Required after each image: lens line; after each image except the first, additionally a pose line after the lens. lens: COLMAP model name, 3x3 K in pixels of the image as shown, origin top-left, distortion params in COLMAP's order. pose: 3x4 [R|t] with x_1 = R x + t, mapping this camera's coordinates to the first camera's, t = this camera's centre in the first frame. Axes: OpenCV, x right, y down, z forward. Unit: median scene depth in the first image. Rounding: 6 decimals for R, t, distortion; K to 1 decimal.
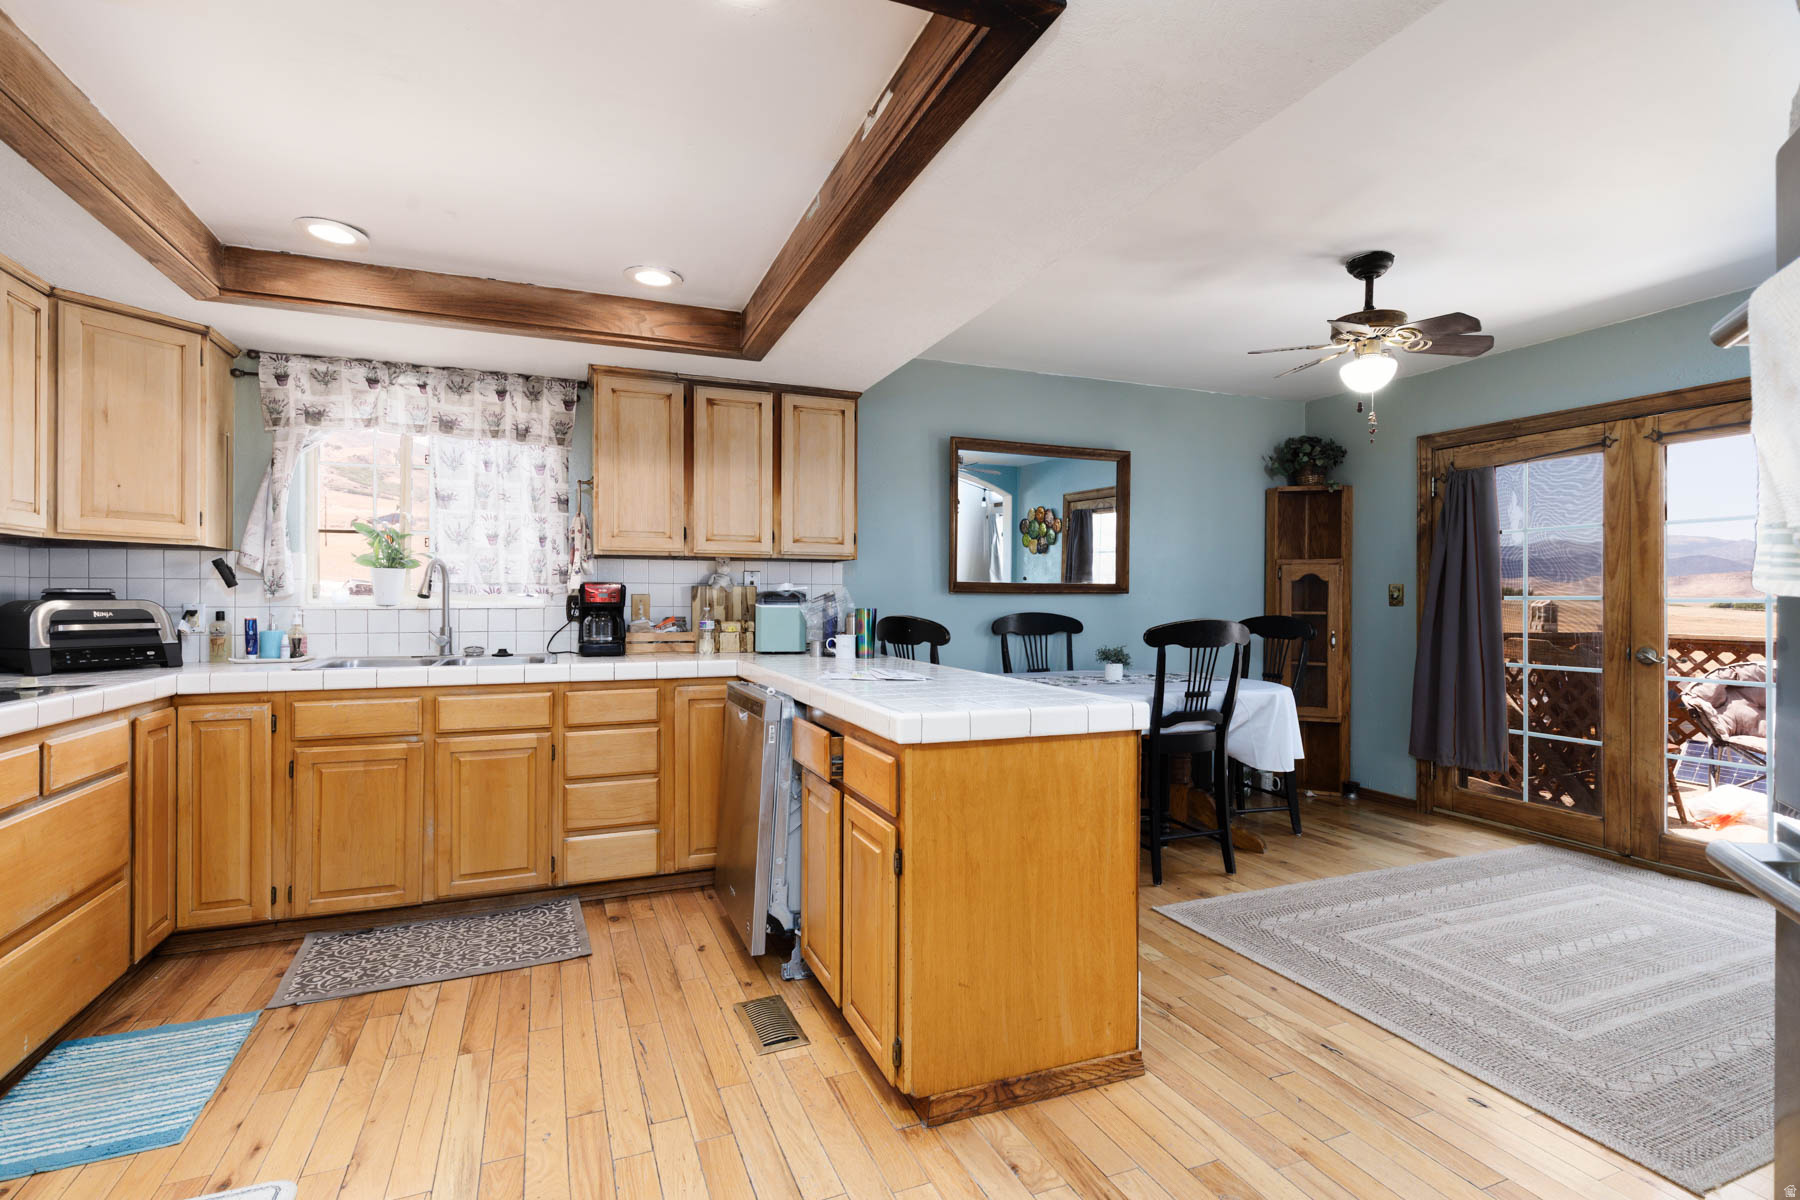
lens RADIAL K [[826.7, 0, 870.4], [0, 826.7, 594.2], [0, 0, 1]] dist [0.007573, -0.001745]
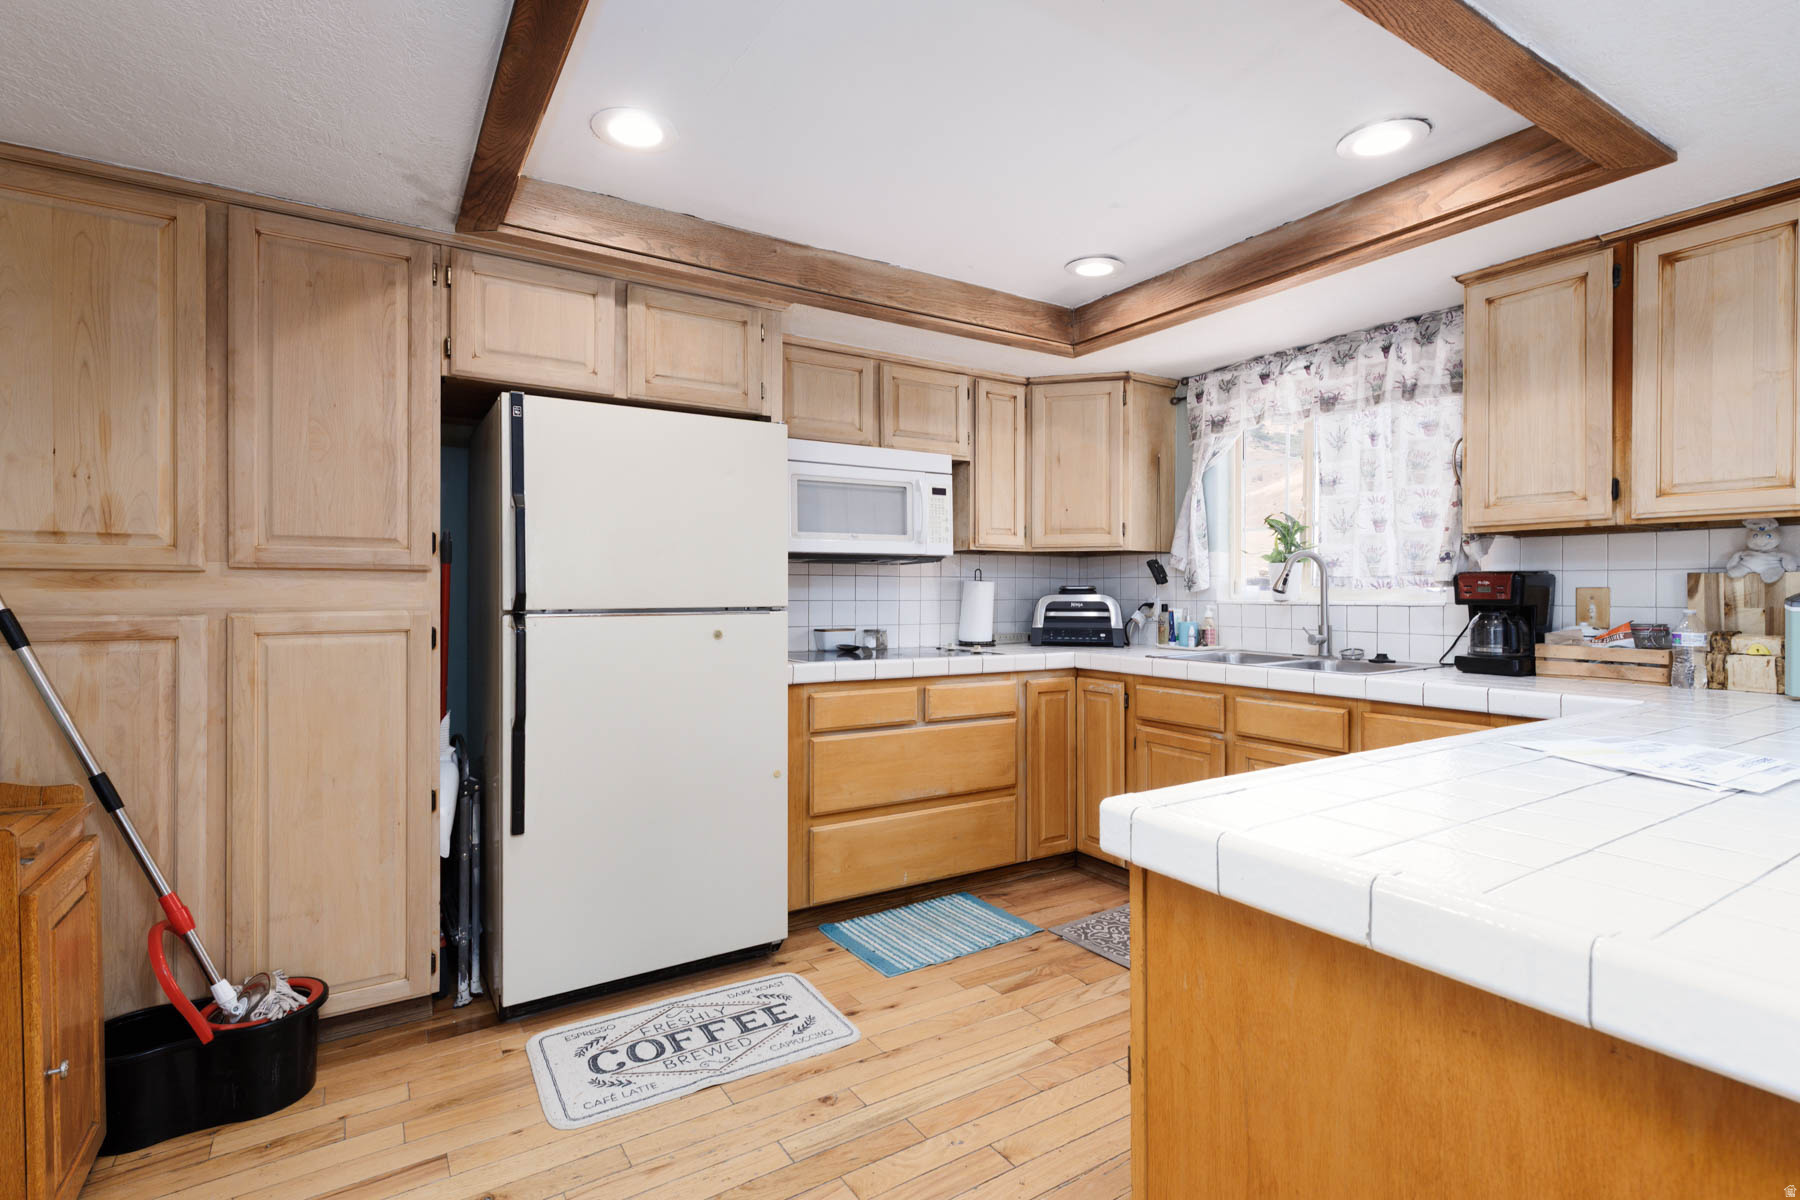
lens RADIAL K [[826.7, 0, 947.9], [0, 826.7, 593.7], [0, 0, 1]] dist [0.007573, -0.001745]
pose [[0.225349, 0.000659, -0.974278, 0.275555], [0.003331, 0.999993, 0.001447, 0.002565], [0.974272, -0.003572, 0.225346, 0.381796]]
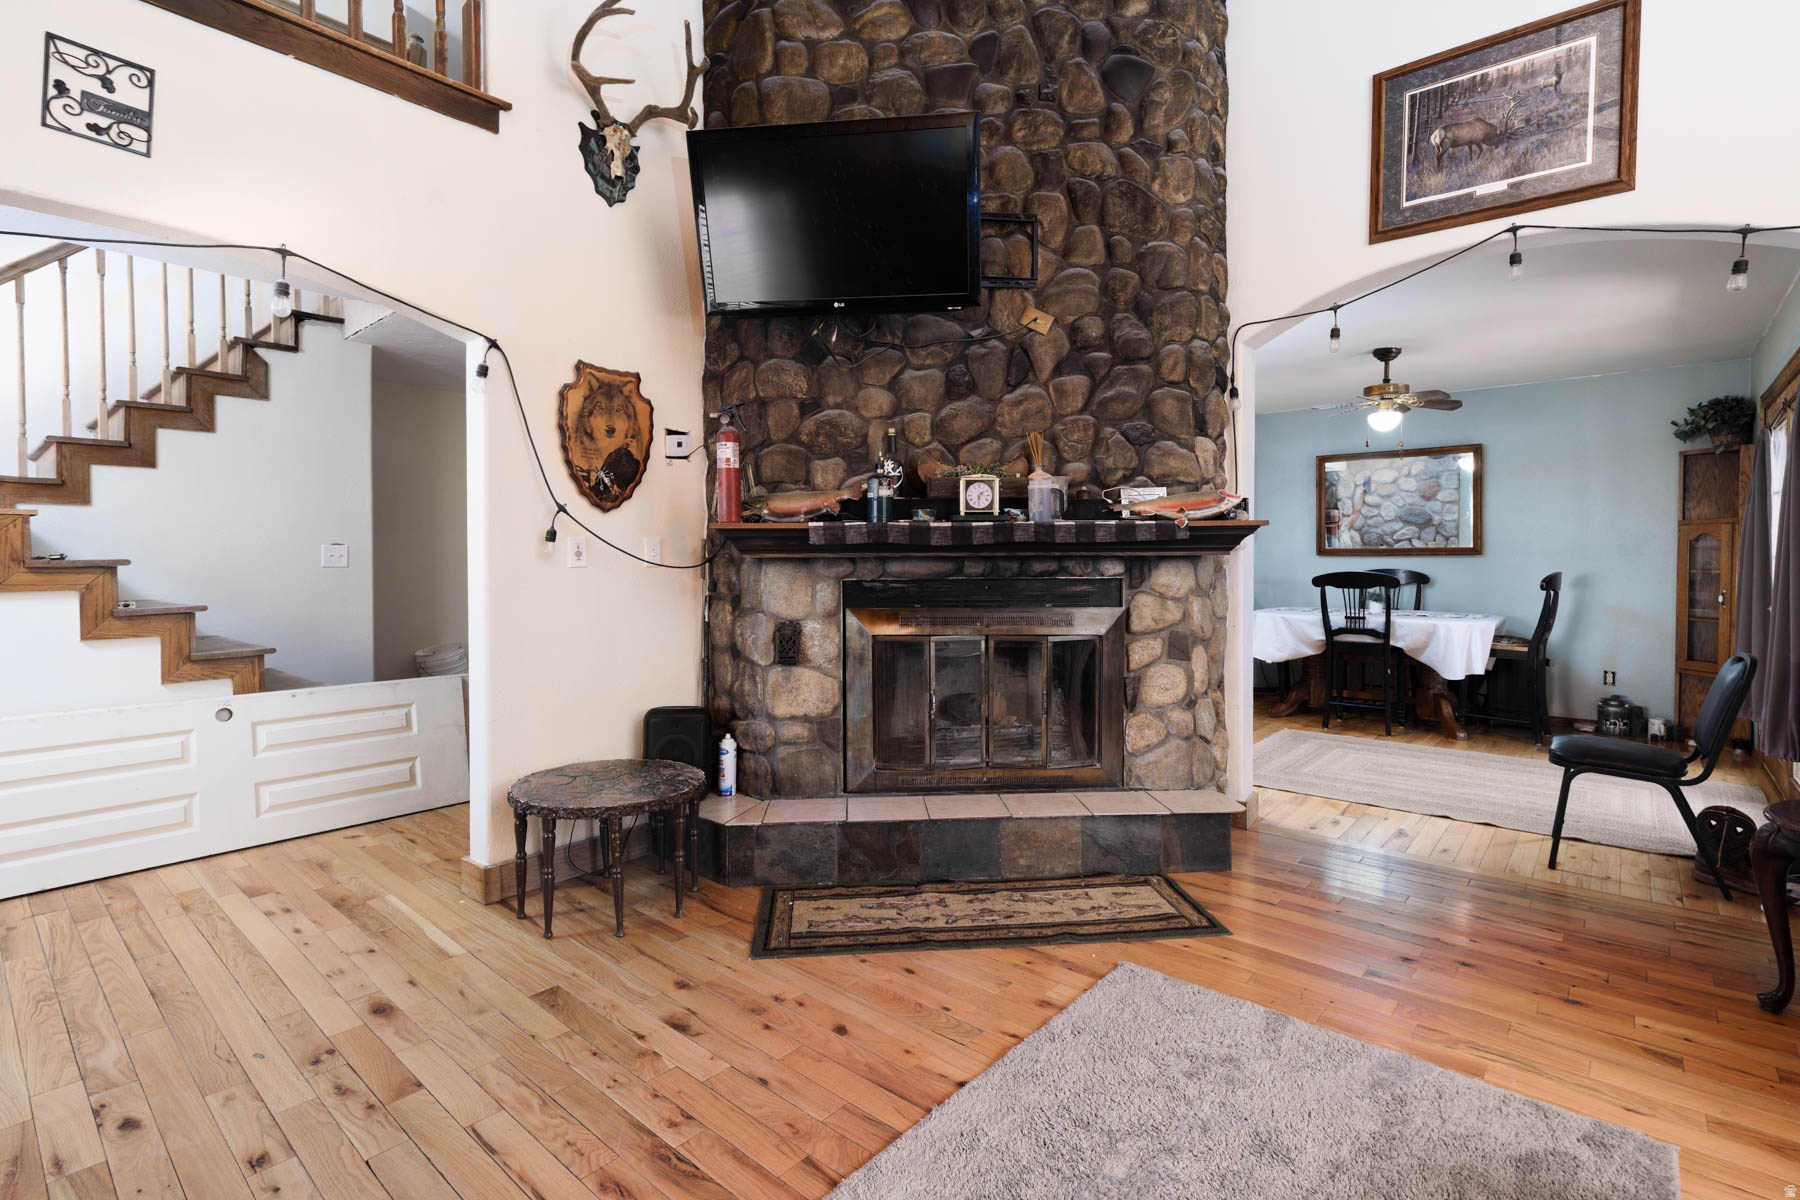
lens RADIAL K [[826.7, 0, 919.8], [0, 826.7, 570.7], [0, 0, 1]] dist [0.007573, -0.001745]
pose [[0.453918, 0.002529, -0.891040, 1.507001], [0.009775, 0.999922, 0.007817, 0.007194], [0.890990, -0.012258, 0.453858, -0.514258]]
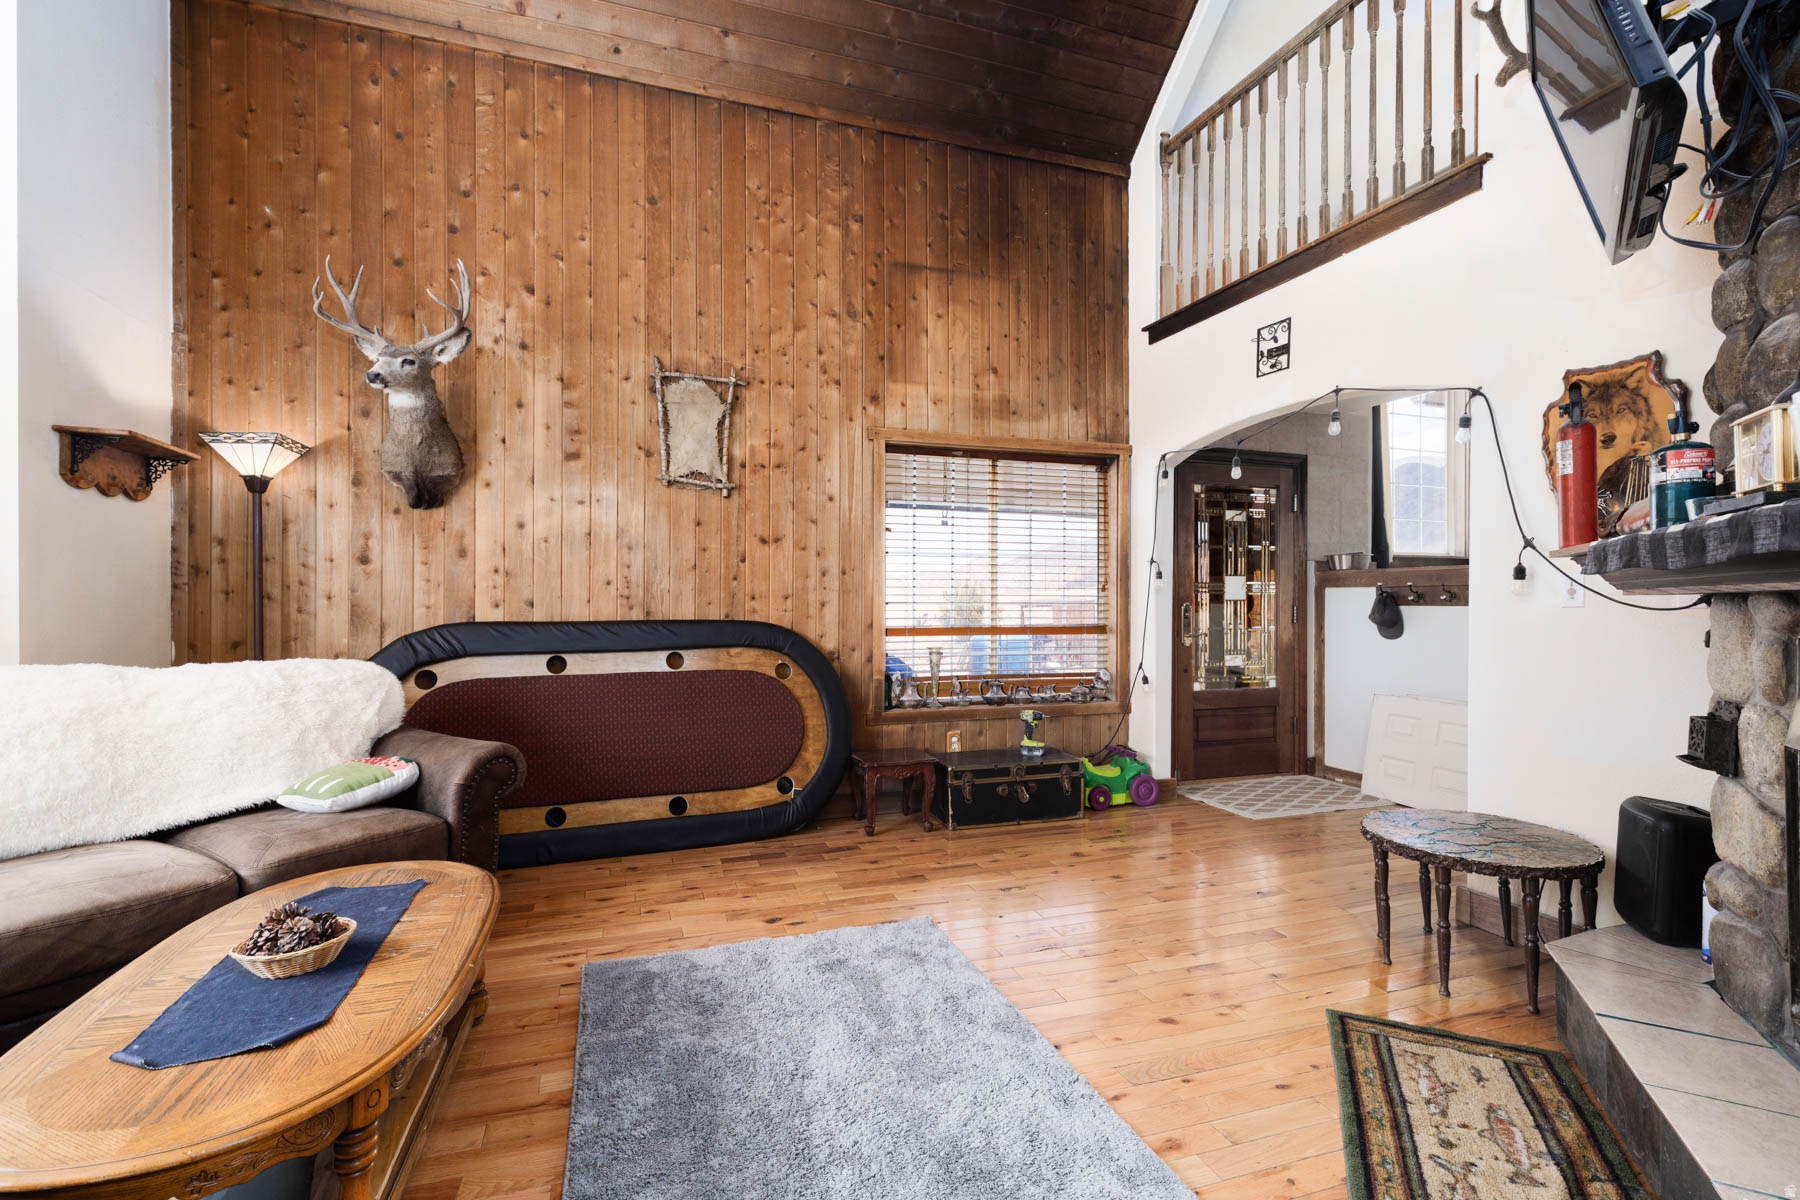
lens RADIAL K [[826.7, 0, 888.8], [0, 826.7, 599.0], [0, 0, 1]] dist [0.007573, -0.001745]
pose [[-0.997345, -0.011933, 0.071832, 1.108010], [-0.012252, 0.999917, -0.003995, 0.010567], [-0.071778, -0.004864, -0.997409, 0.430659]]
